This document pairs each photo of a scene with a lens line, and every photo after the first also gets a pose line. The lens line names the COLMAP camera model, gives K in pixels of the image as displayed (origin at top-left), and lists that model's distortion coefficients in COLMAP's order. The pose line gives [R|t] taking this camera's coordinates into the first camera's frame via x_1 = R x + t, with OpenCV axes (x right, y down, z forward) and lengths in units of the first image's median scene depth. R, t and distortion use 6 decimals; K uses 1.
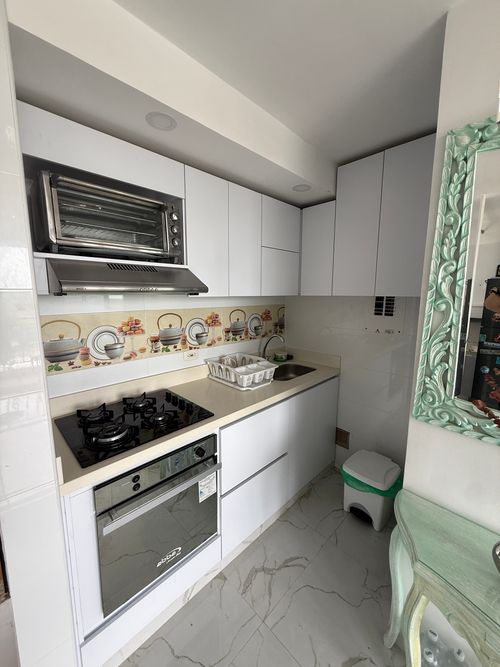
lens RADIAL K [[266.8, 0, 249.3], [0, 266.8, 332.0], [0, 0, 1]] dist [0.000742, 0.000215]
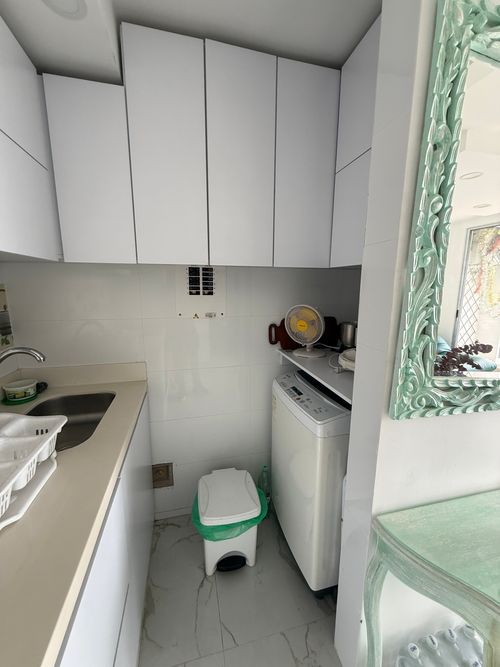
lens RADIAL K [[266.8, 0, 253.1], [0, 266.8, 332.3], [0, 0, 1]] dist [0.000742, 0.000215]
pose [[0.506049, -0.147615, 0.849779, -0.089752], [0.120810, 0.987664, 0.099624, -0.015888], [-0.854002, 0.052247, 0.517640, 0.544631]]
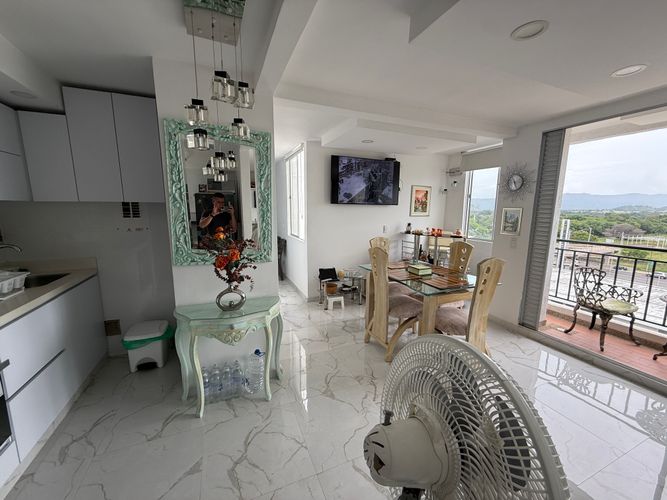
lens RADIAL K [[266.8, 0, 333.5], [0, 266.8, 249.9], [0, 0, 1]] dist [0.000742, 0.000215]
pose [[0.371657, -0.148004, 0.916496, -0.388502], [0.131062, 0.985688, 0.106029, 0.094780], [-0.919072, 0.080712, 0.385736, -0.438813]]
